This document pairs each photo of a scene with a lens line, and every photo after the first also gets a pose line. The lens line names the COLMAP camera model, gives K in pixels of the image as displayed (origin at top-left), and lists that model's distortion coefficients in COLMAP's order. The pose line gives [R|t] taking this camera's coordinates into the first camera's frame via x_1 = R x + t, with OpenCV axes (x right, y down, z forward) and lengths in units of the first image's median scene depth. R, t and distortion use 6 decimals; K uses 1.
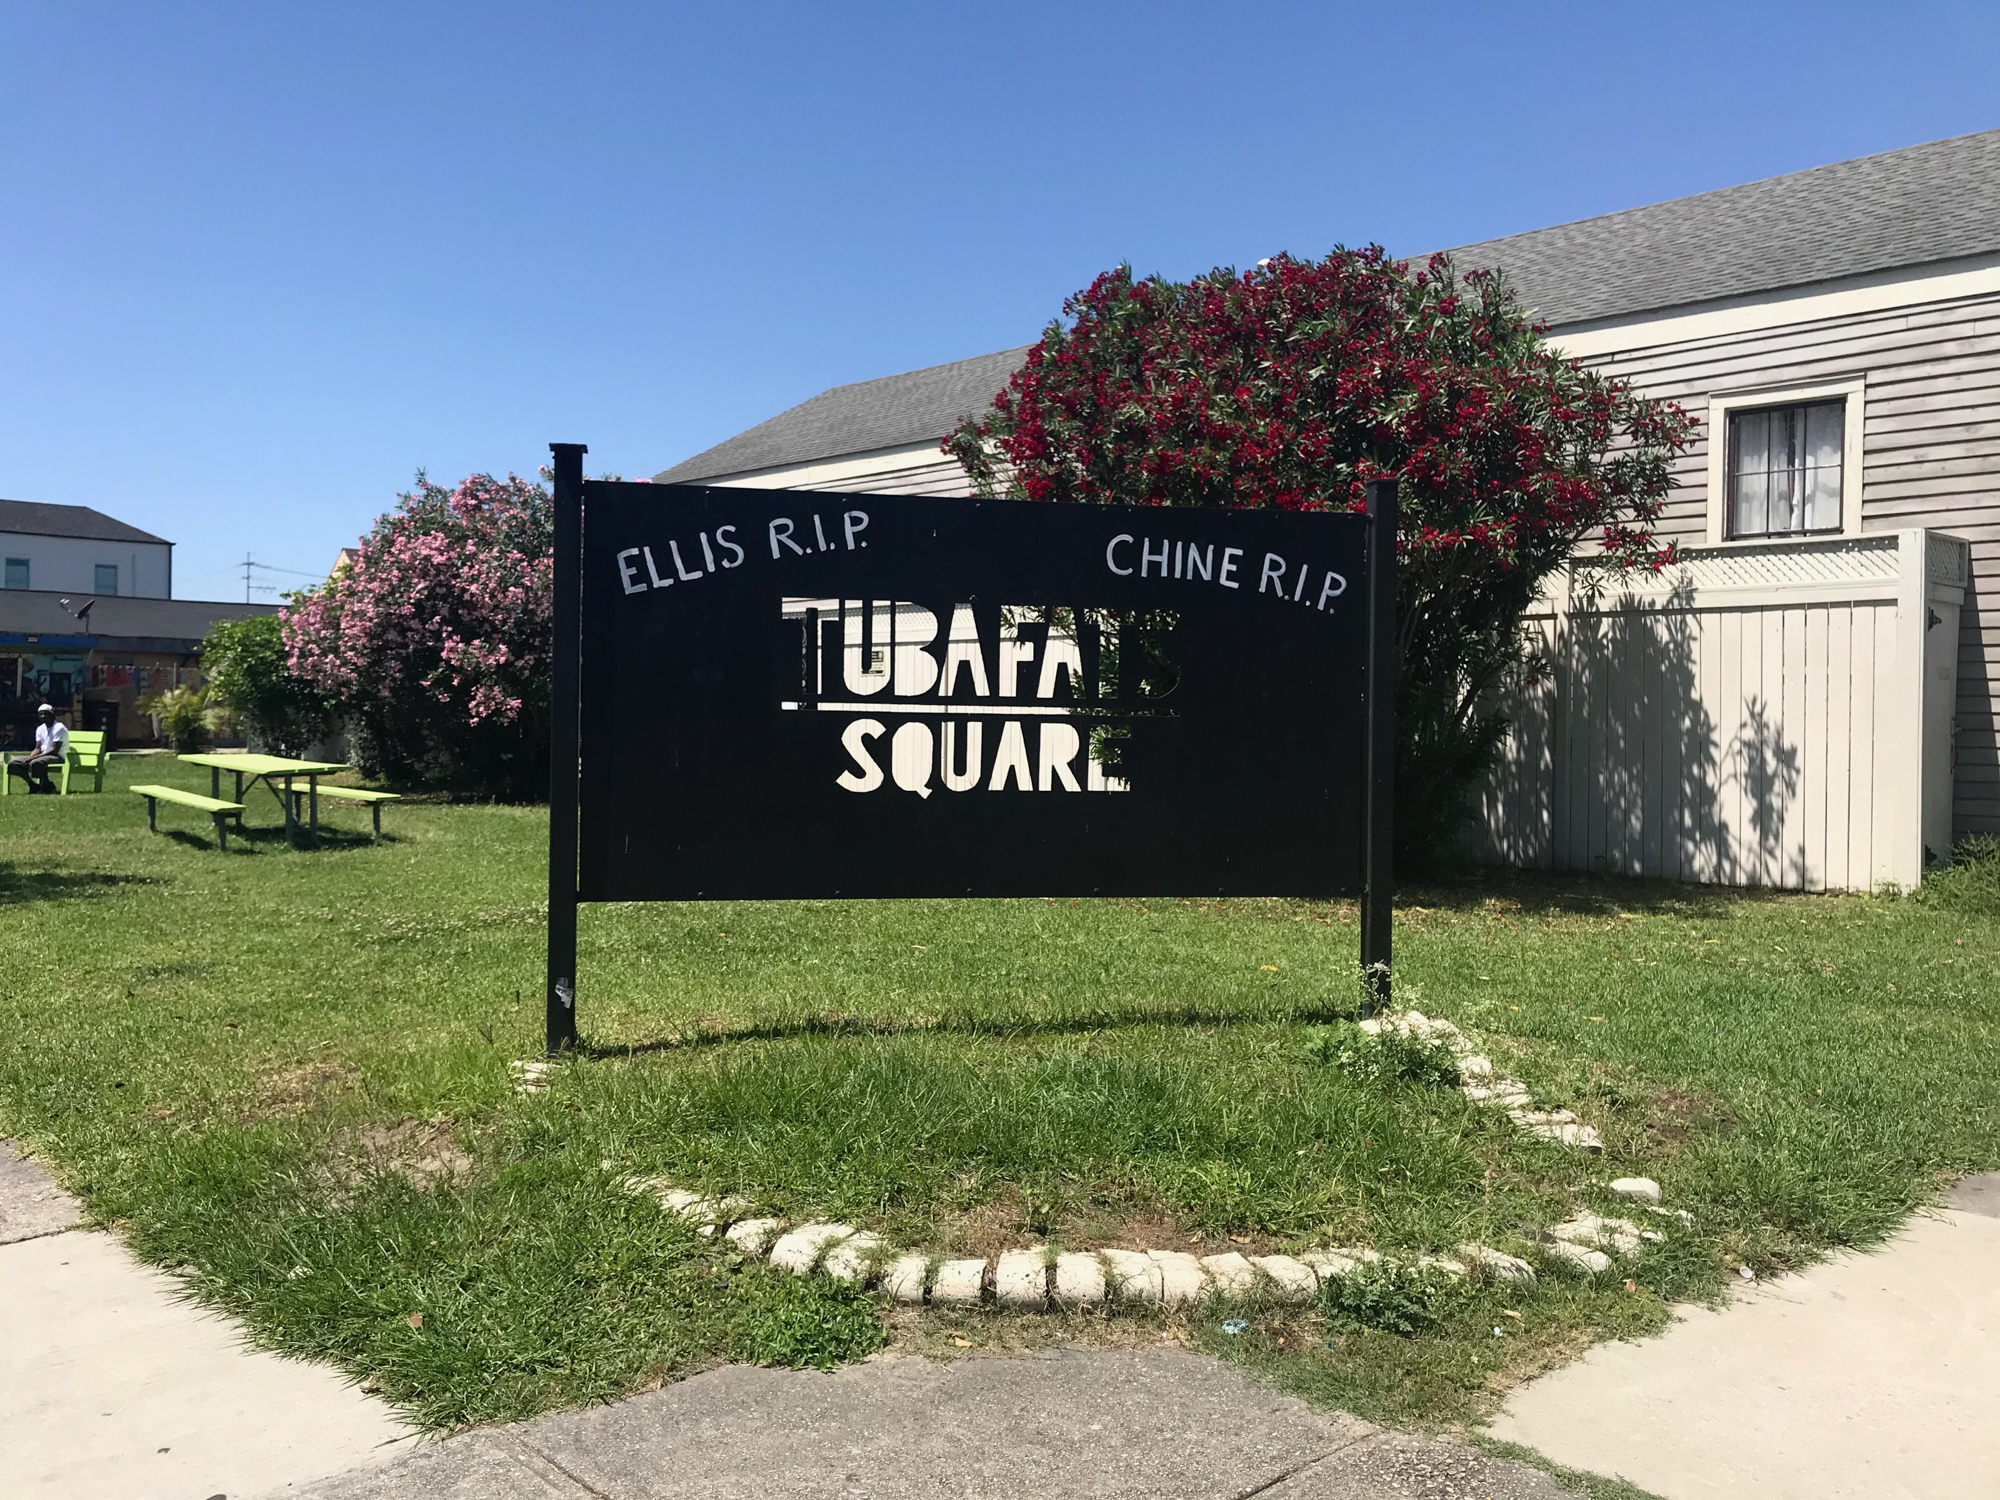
lens RADIAL K [[1632.5, 0, 1004.0], [0, 1632.5, 749.5], [0, 0, 1]] dist [0.054870, -0.023885]
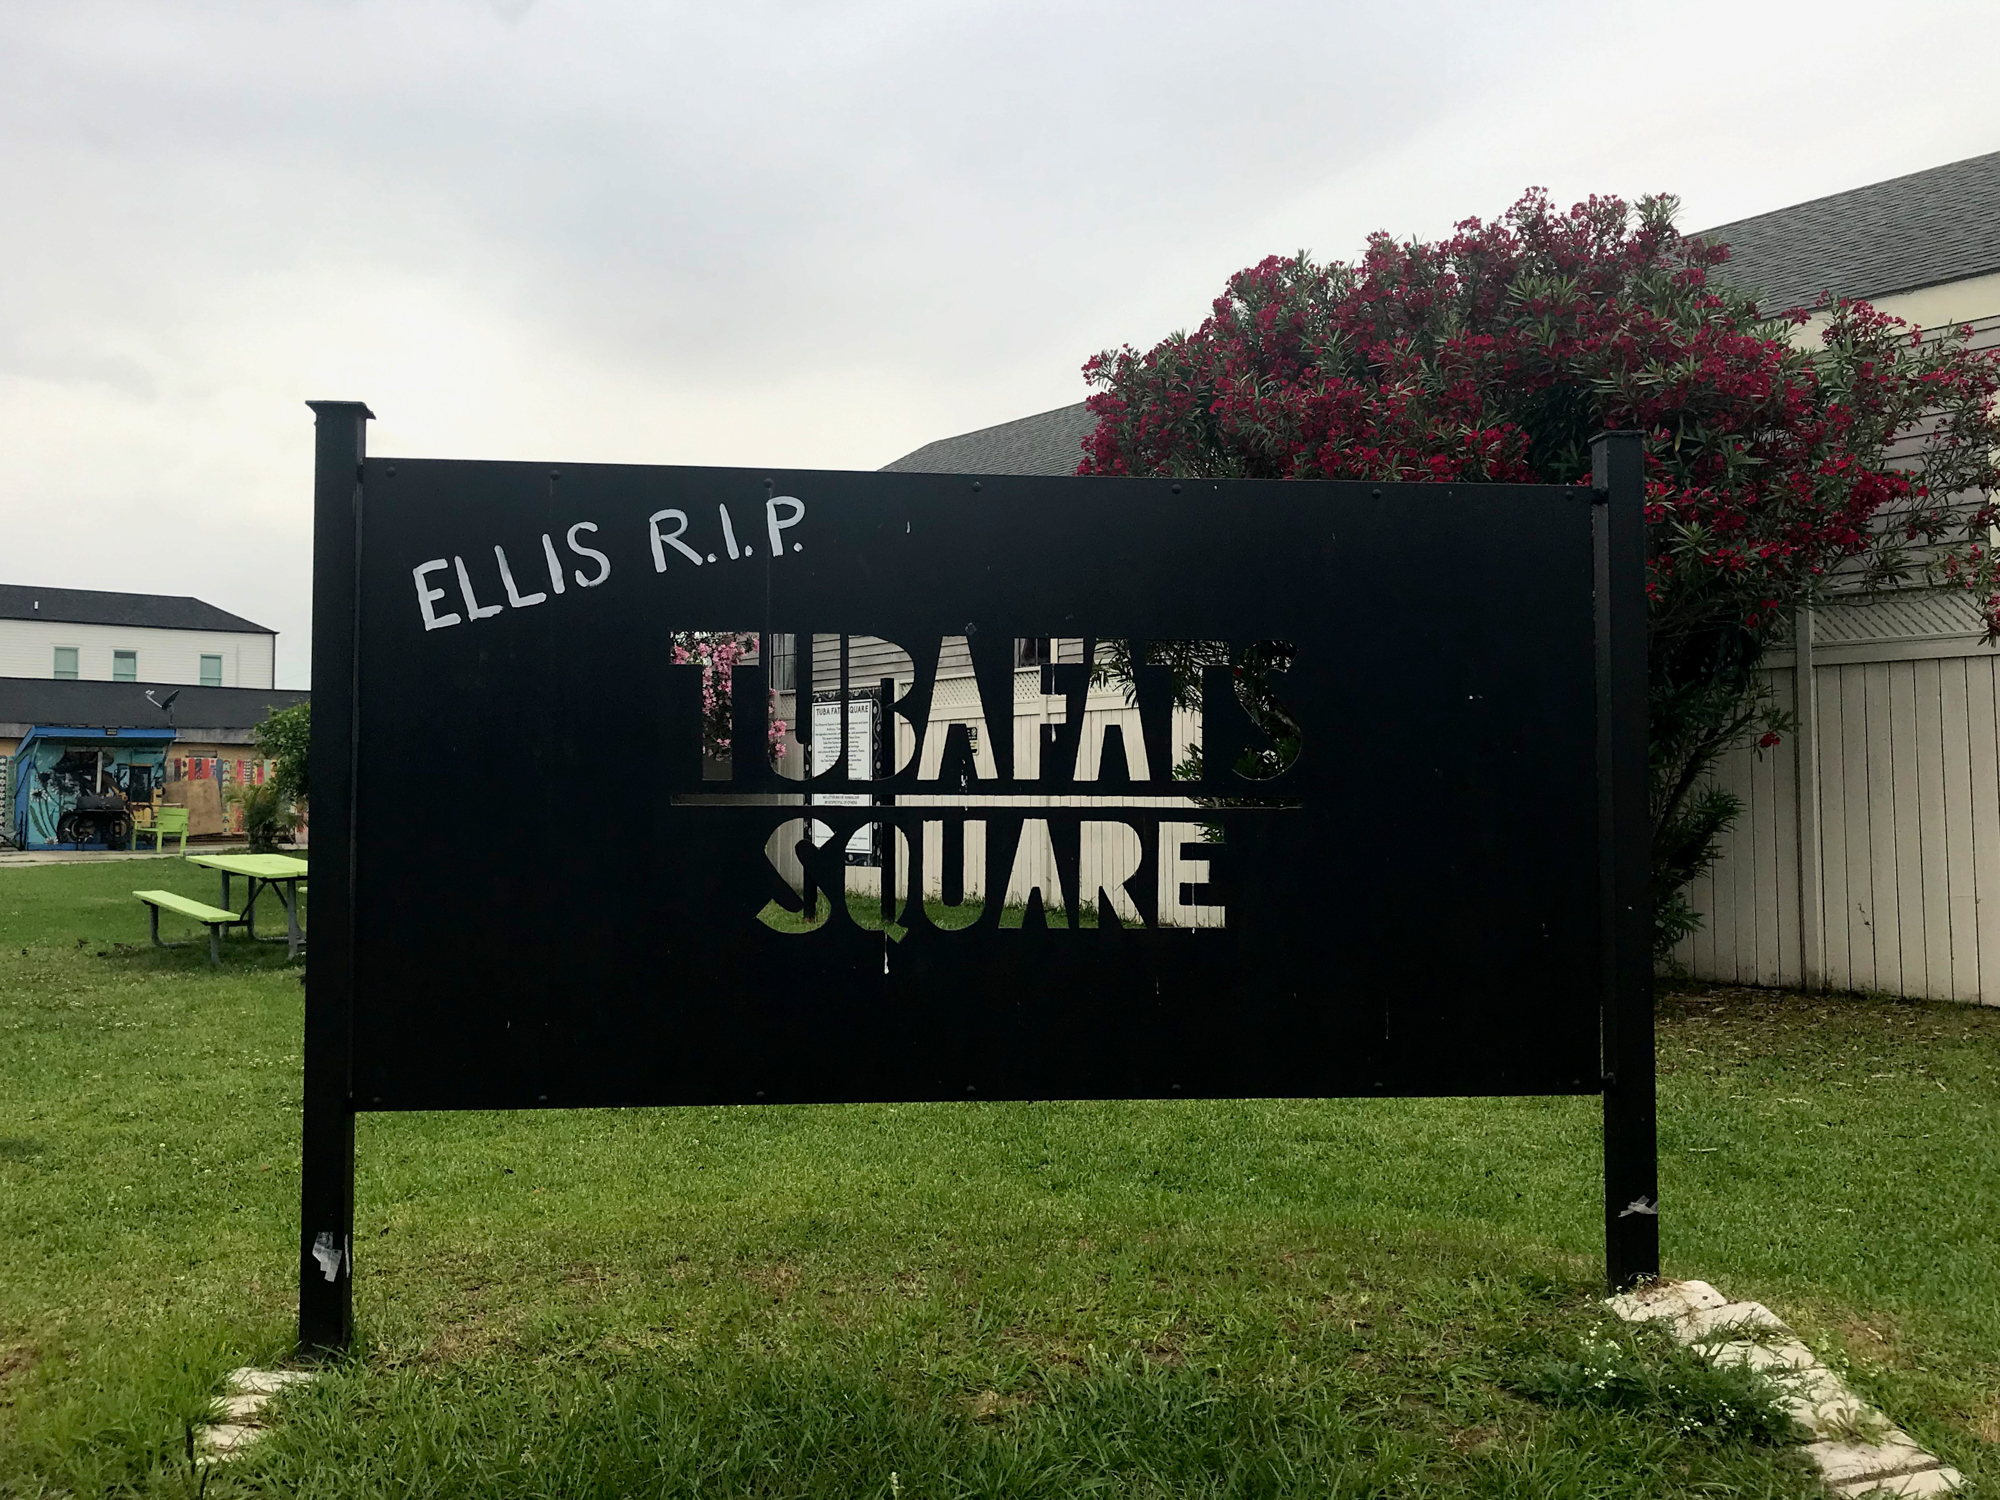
lens RADIAL K [[1632.5, 0, 992.9], [0, 1632.5, 736.8], [0, 0, 1]] dist [0.054870, -0.023885]
pose [[0.995327, -0.015472, -0.095312, 0.050712], [0.009983, 0.998278, -0.057800, -0.012494], [0.096042, 0.056578, 0.993768, 0.363554]]
